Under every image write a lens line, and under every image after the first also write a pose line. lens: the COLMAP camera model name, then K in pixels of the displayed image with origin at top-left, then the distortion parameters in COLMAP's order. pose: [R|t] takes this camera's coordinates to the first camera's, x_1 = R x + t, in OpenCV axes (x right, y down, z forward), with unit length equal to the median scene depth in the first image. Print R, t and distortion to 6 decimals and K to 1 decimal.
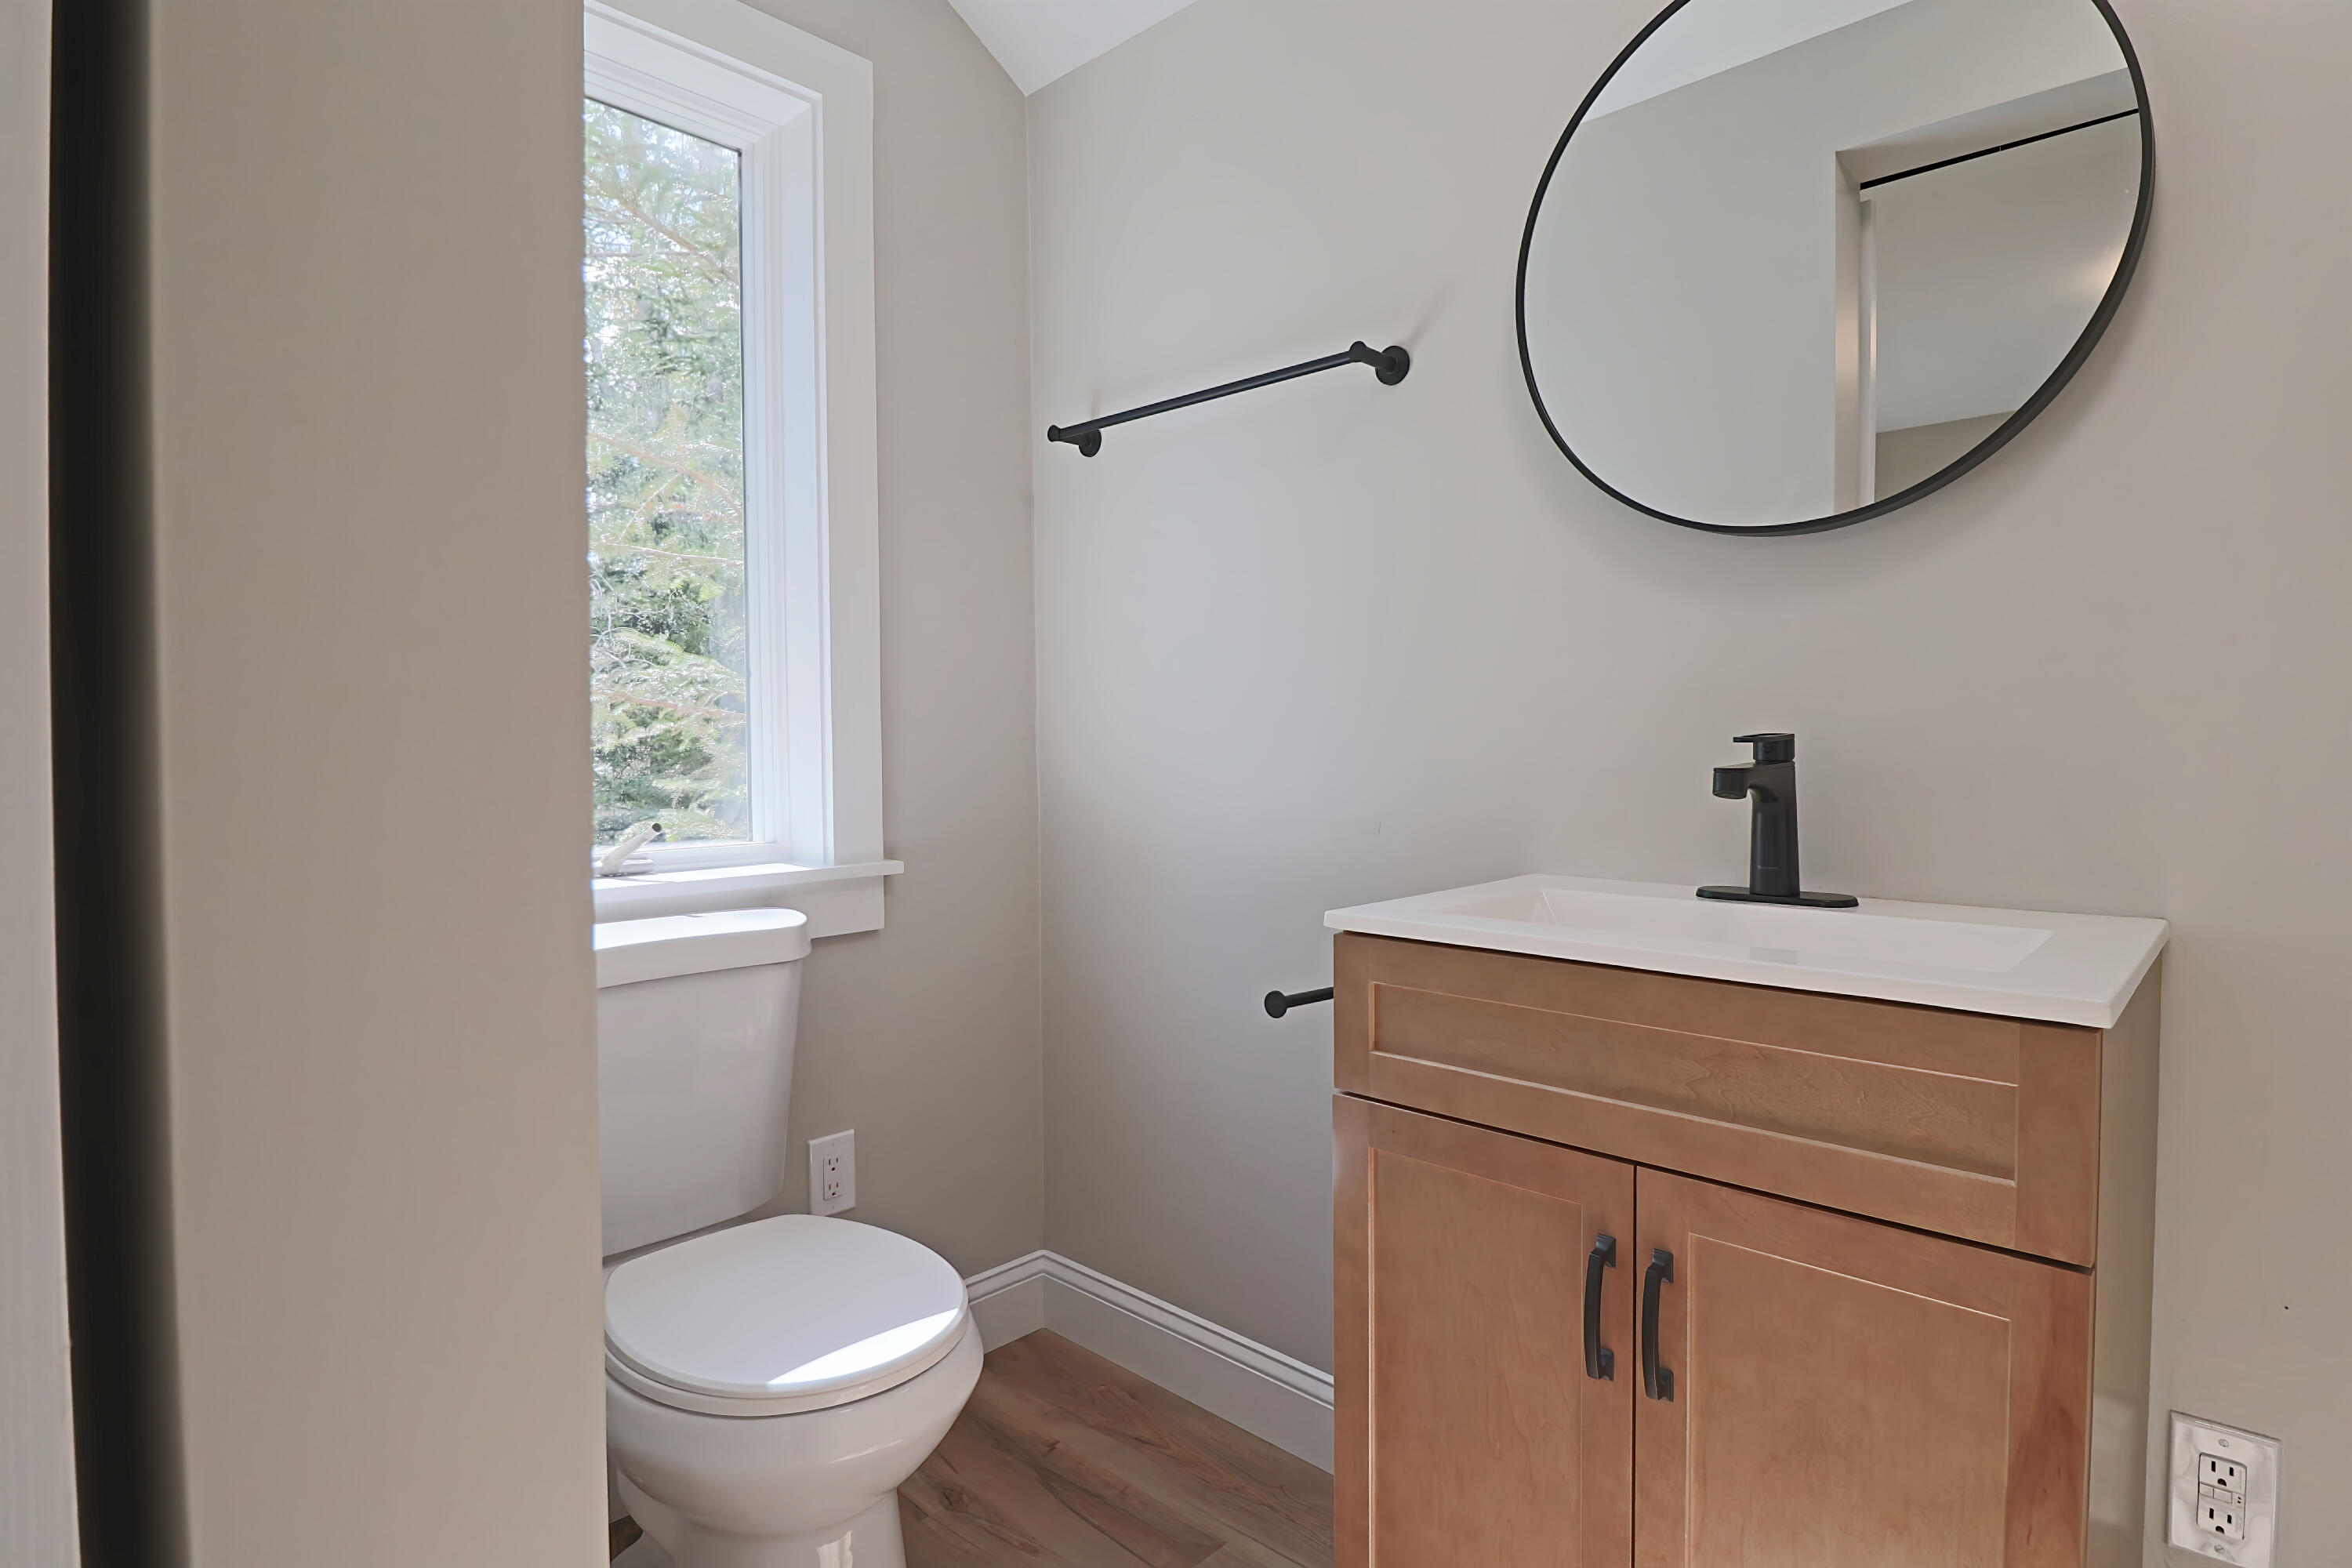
lens RADIAL K [[1217.4, 0, 1177.8], [0, 1217.4, 782.2], [0, 0, 1]] dist [-0.014386, -0.005922]
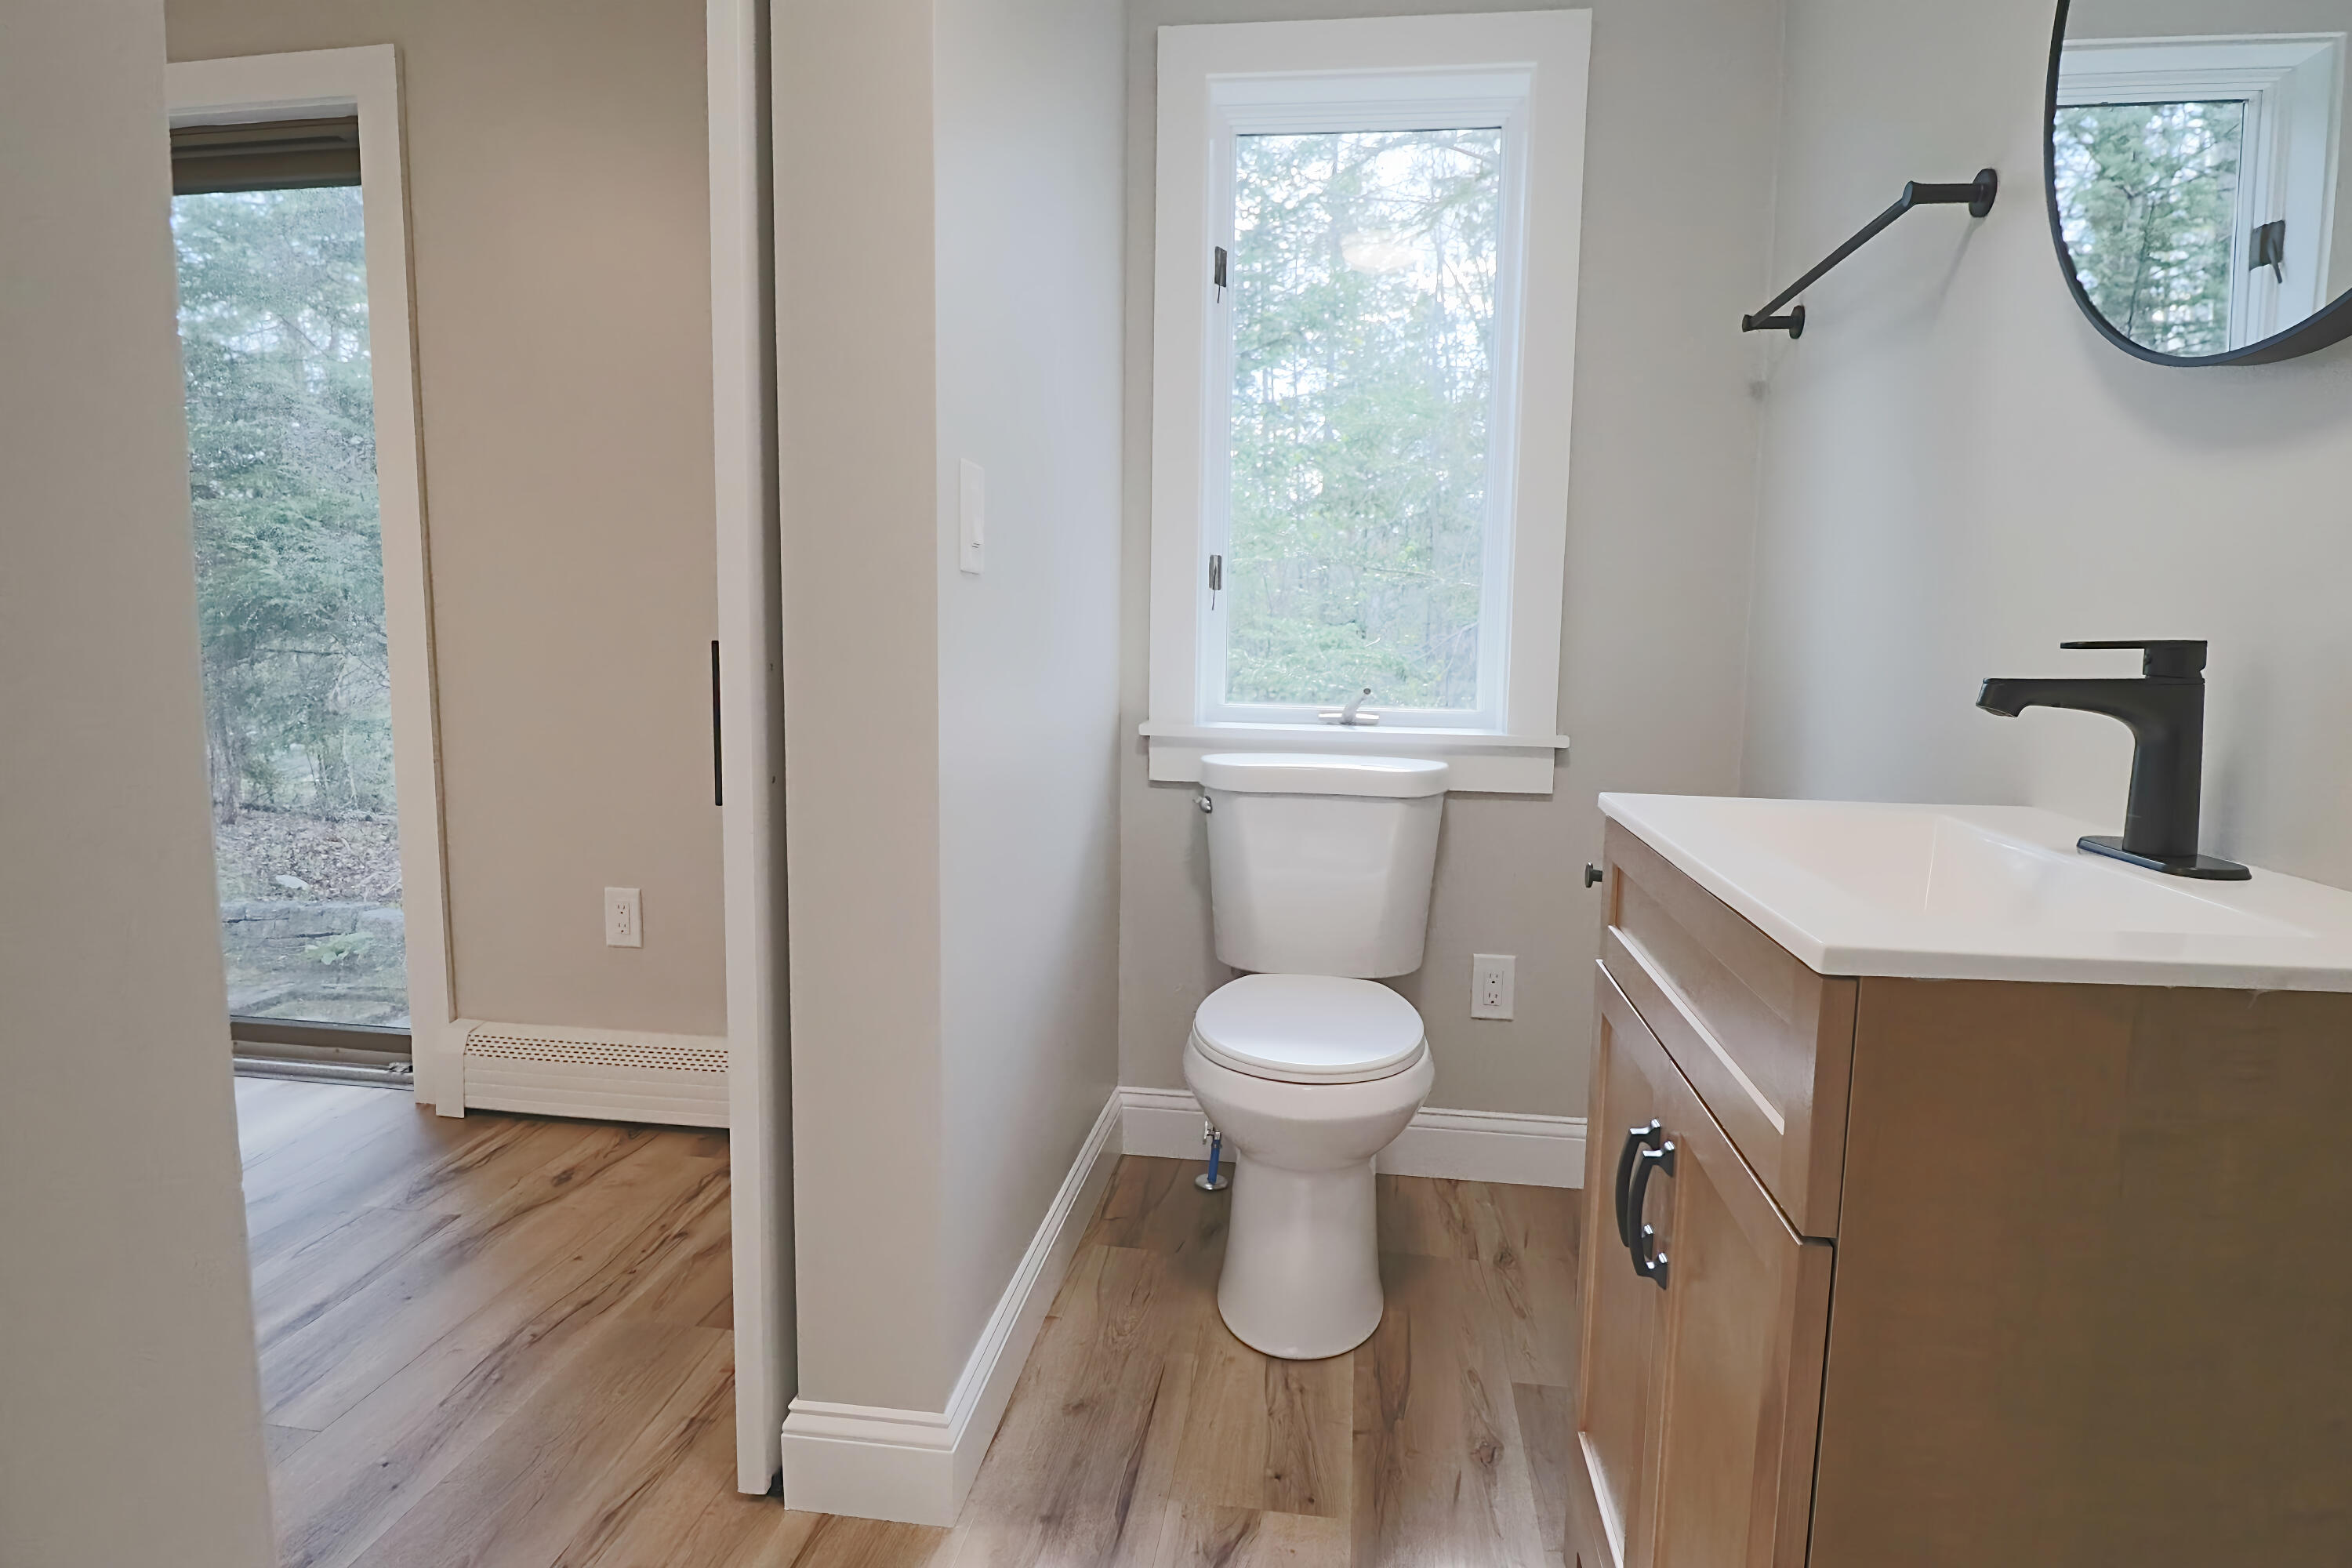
lens RADIAL K [[1217.4, 0, 1186.1], [0, 1217.4, 771.1], [0, 0, 1]] dist [-0.014386, -0.005922]
pose [[0.582997, 0.109237, -0.805097, 0.592989], [-0.040686, 0.993602, 0.105352, -0.009607], [0.811455, -0.028664, 0.583712, 0.050056]]
